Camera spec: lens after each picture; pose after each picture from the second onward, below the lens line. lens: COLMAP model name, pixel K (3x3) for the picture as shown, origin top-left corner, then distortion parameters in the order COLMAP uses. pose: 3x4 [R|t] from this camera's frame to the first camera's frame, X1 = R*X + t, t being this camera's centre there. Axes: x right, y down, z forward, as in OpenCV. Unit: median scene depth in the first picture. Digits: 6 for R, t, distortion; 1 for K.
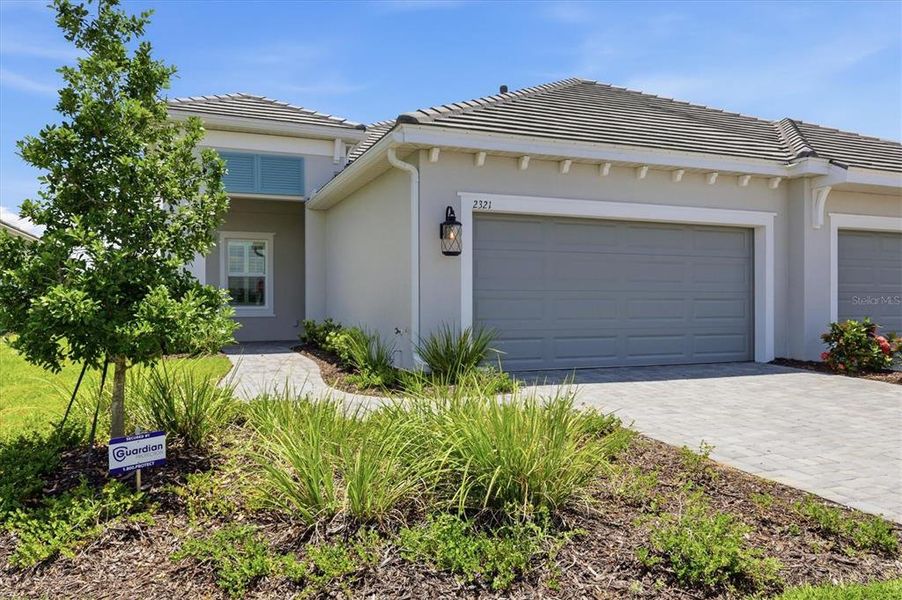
lens RADIAL K [[672.5, 0, 451.0], [0, 672.5, 300.0], [0, 0, 1]] dist [-0.007790, -0.002591]
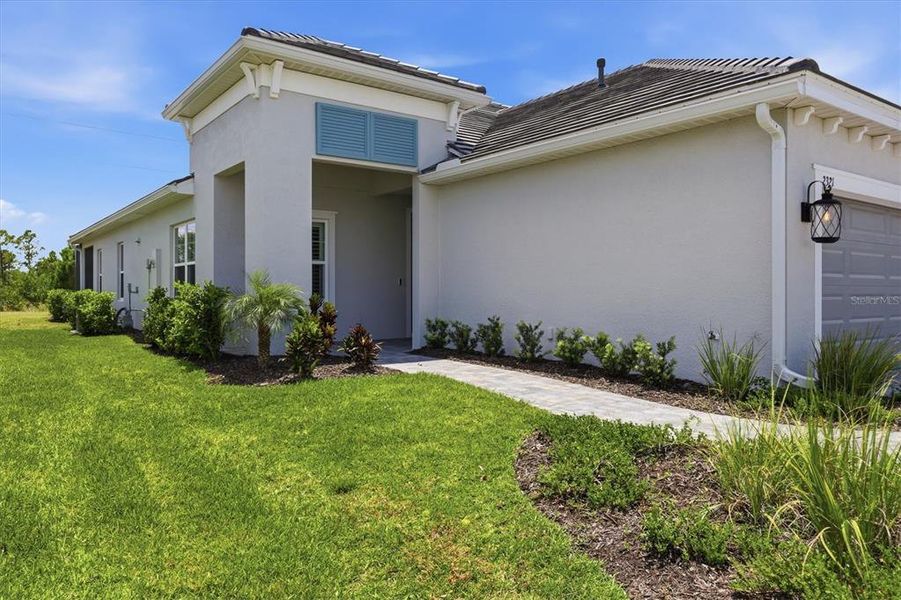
lens RADIAL K [[651.0, 0, 452.8], [0, 651.0, 287.3], [0, 0, 1]] dist [-0.005456, -0.004864]
pose [[0.967536, 0.004909, 0.252687, -0.507145], [-0.003990, 0.999983, -0.004151, -0.006050], [-0.252703, 0.003008, 0.967539, 0.292738]]
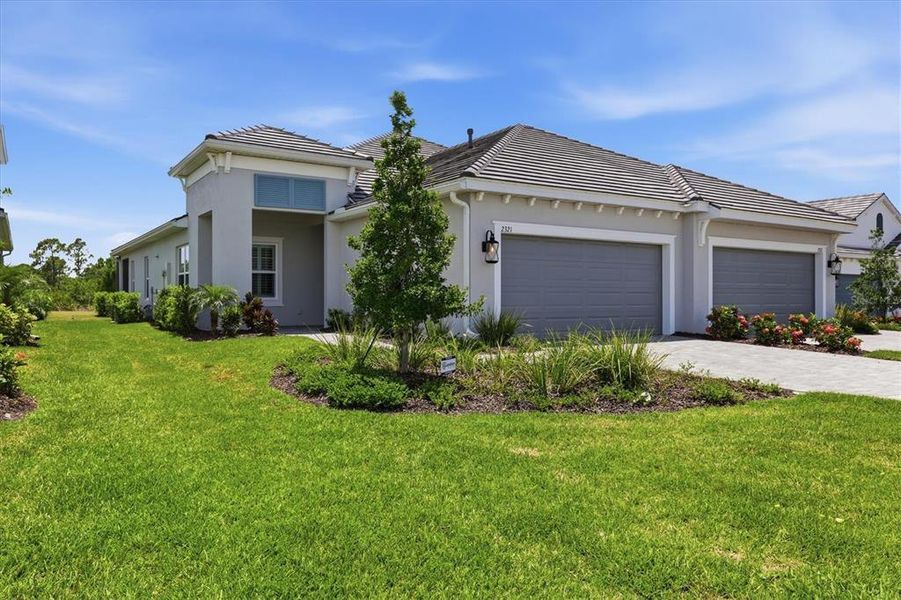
lens RADIAL K [[651.0, 0, 452.8], [0, 651.0, 287.3], [0, 0, 1]] dist [-0.005456, -0.004864]
pose [[0.980012, 0.004738, 0.198881, -0.305122], [-0.002709, 0.999941, -0.010472, 0.003250], [-0.198919, 0.009724, 0.979968, -0.340286]]
